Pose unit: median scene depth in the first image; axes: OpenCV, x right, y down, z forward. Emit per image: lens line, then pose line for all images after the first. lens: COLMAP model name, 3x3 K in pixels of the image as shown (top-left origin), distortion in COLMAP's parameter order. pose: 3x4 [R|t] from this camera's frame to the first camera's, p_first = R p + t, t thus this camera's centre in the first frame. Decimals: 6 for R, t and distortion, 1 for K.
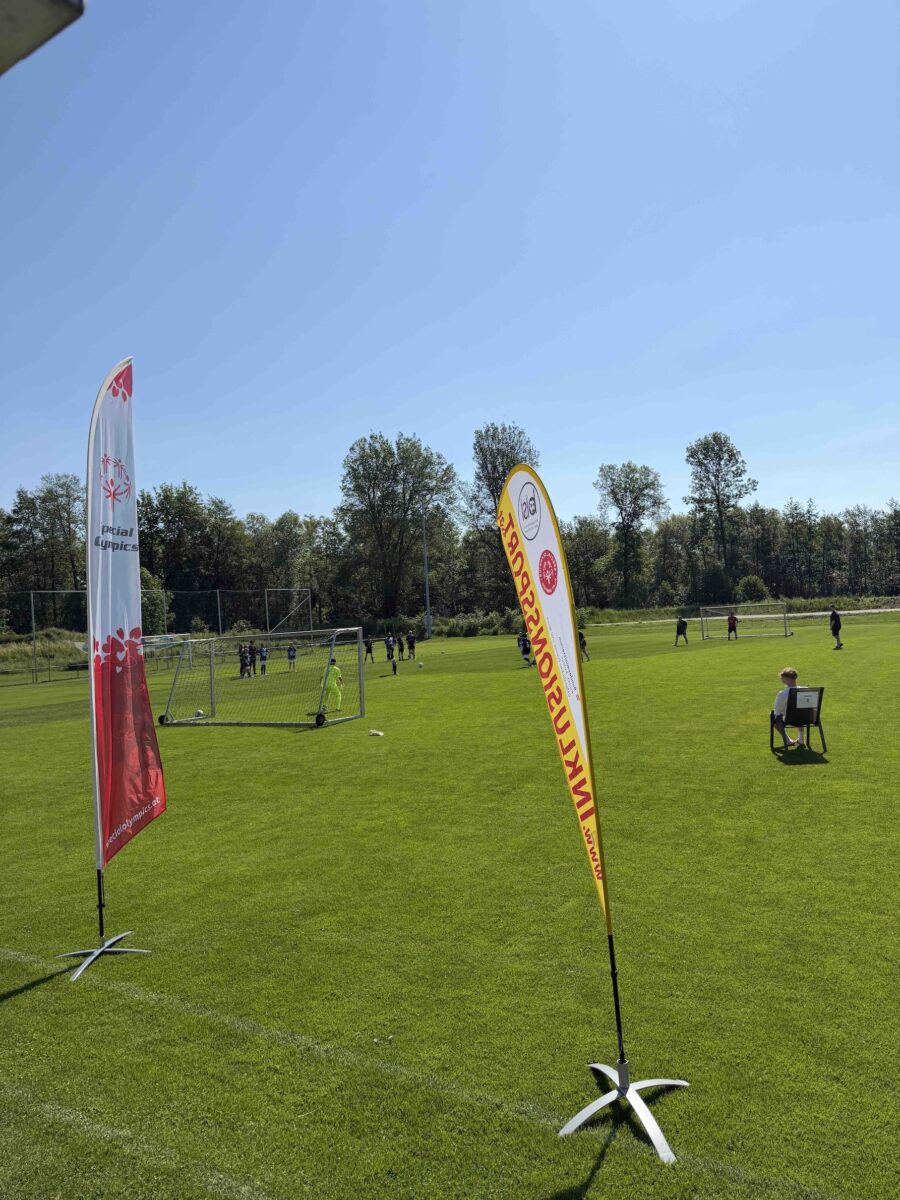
lens RADIAL K [[829.0, 0, 445.0], [0, 829.0, 598.9], [0, 0, 1]] dist [0.113085, -0.164999]
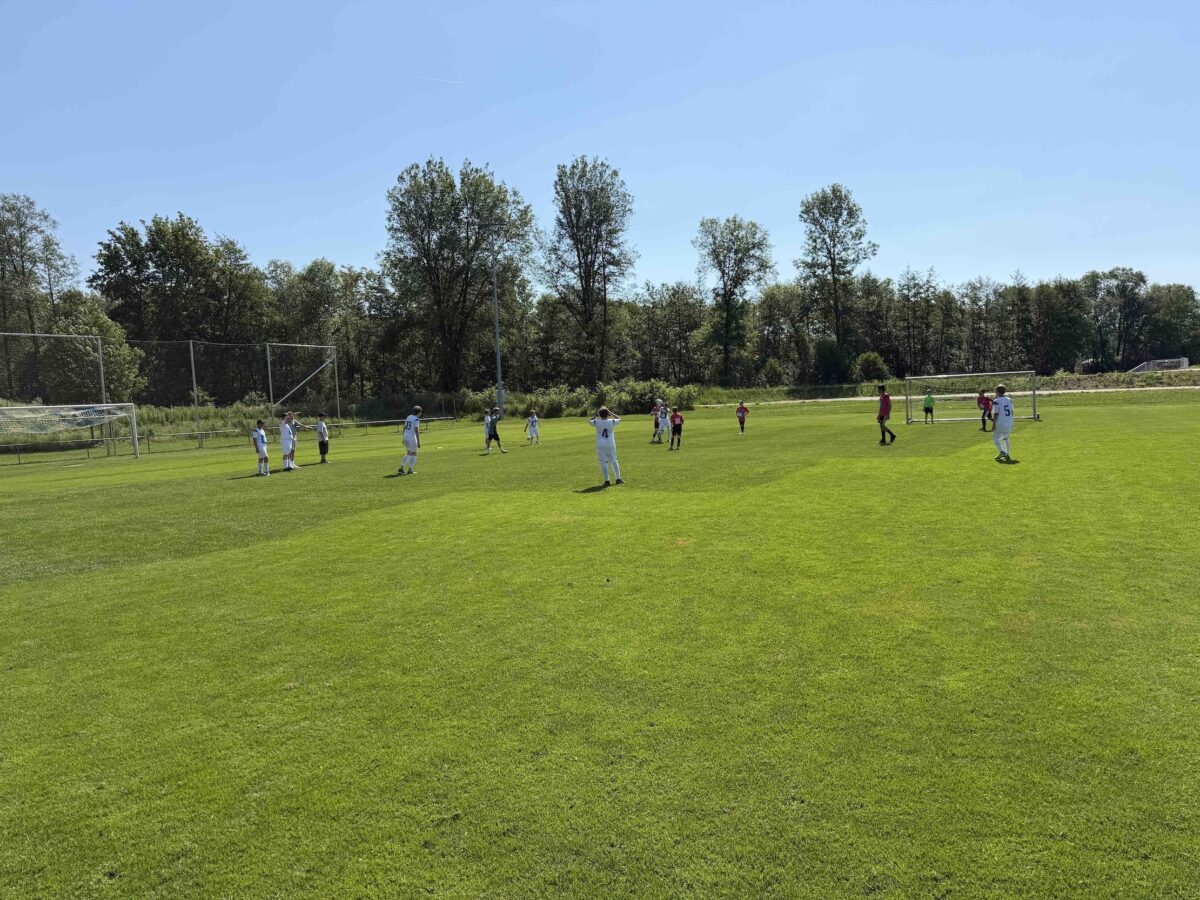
lens RADIAL K [[829.0, 0, 599.9], [0, 829.0, 455.3], [0, 0, 1]] dist [0.113085, -0.164999]
pose [[0.993471, 0.010323, 0.113619, -0.011188], [-0.020170, 0.996103, 0.085860, 0.009291], [-0.112290, -0.087591, 0.989807, 0.157023]]
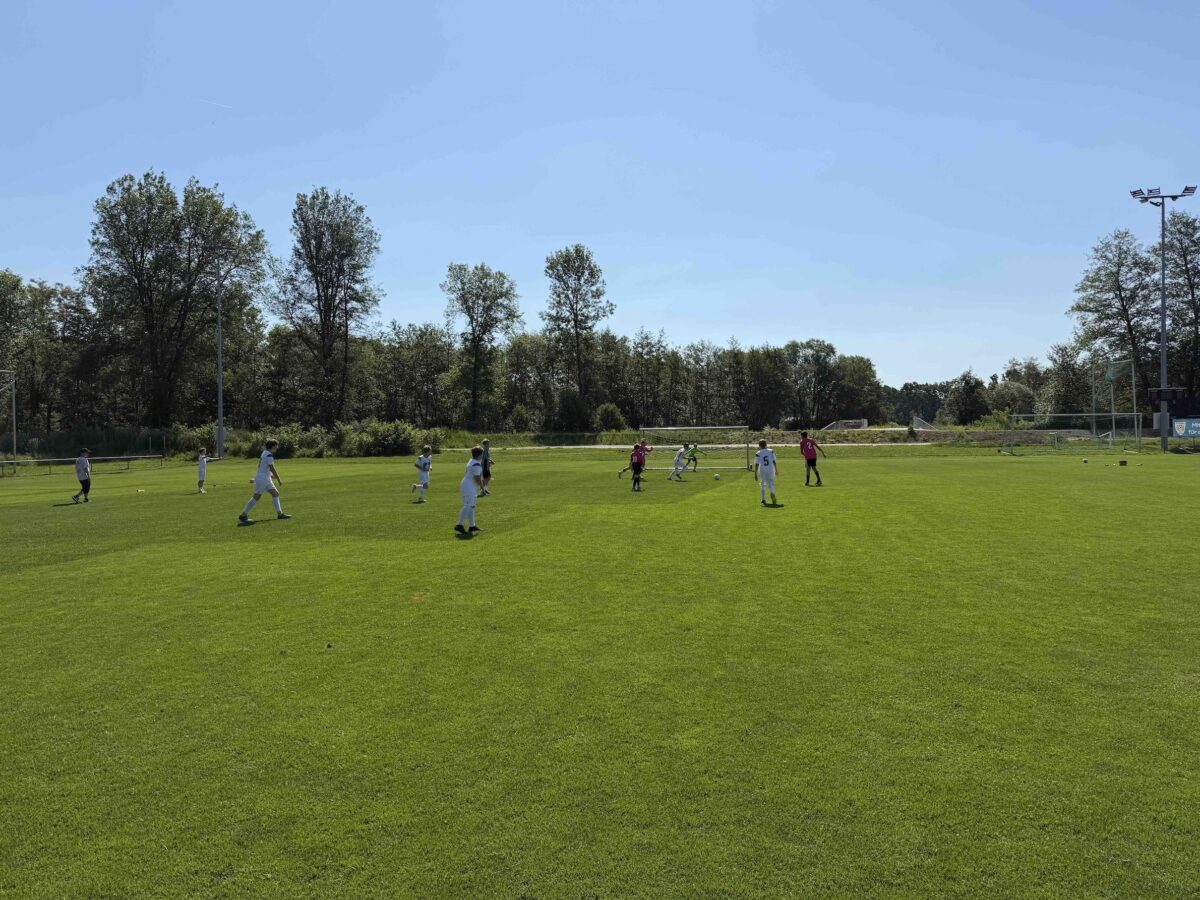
lens RADIAL K [[830.6, 0, 602.9], [0, 830.6, 444.3], [0, 0, 1]] dist [0.095600, -0.141602]
pose [[0.913338, 0.042930, 0.404934, -0.009795], [-0.050874, 0.998666, 0.008872, 0.009158], [-0.404013, -0.028704, 0.914303, 0.160204]]
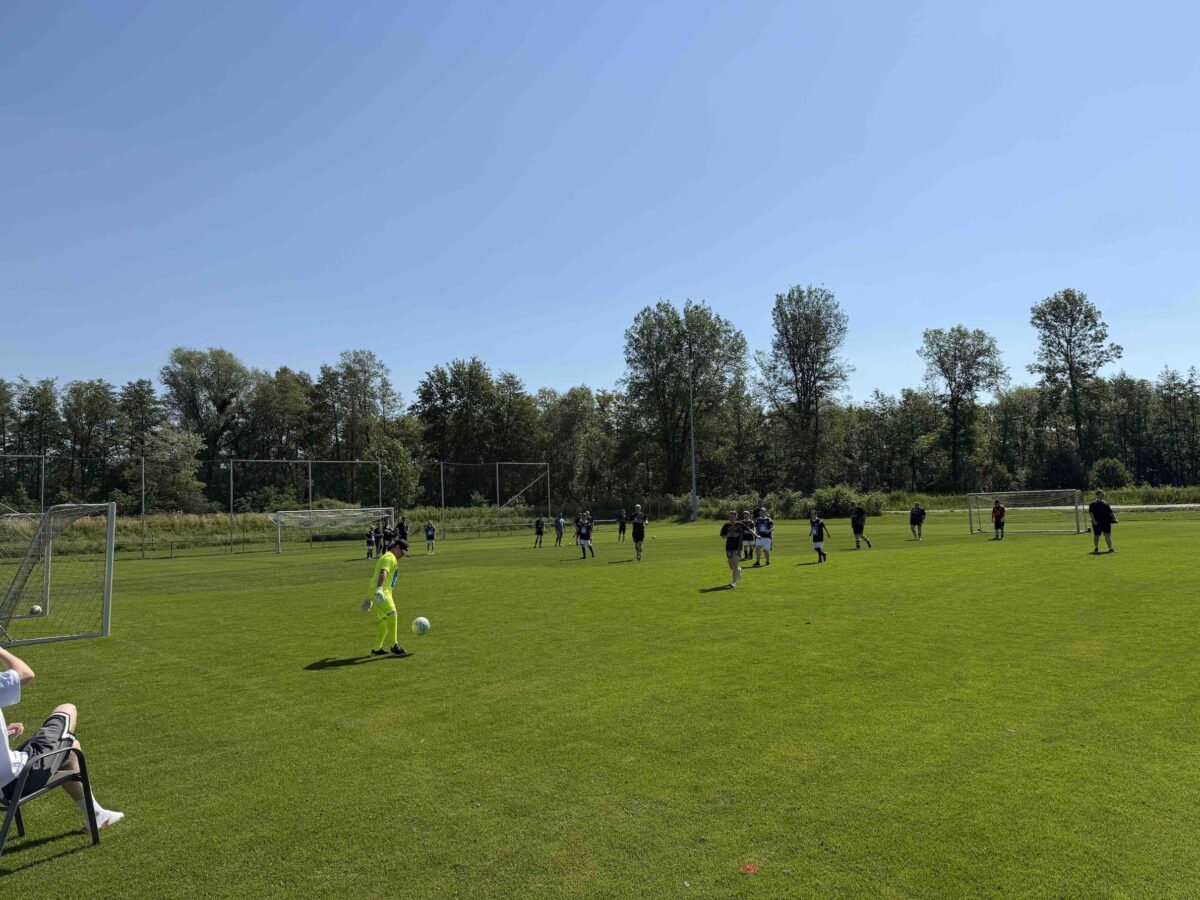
lens RADIAL K [[830.6, 0, 602.9], [0, 830.6, 444.3], [0, 0, 1]] dist [0.095600, -0.141602]
pose [[0.971380, 0.010348, -0.237304, 0.073654], [-0.020126, 0.999043, -0.038820, 0.001080], [0.236675, 0.042485, 0.970660, 0.069809]]
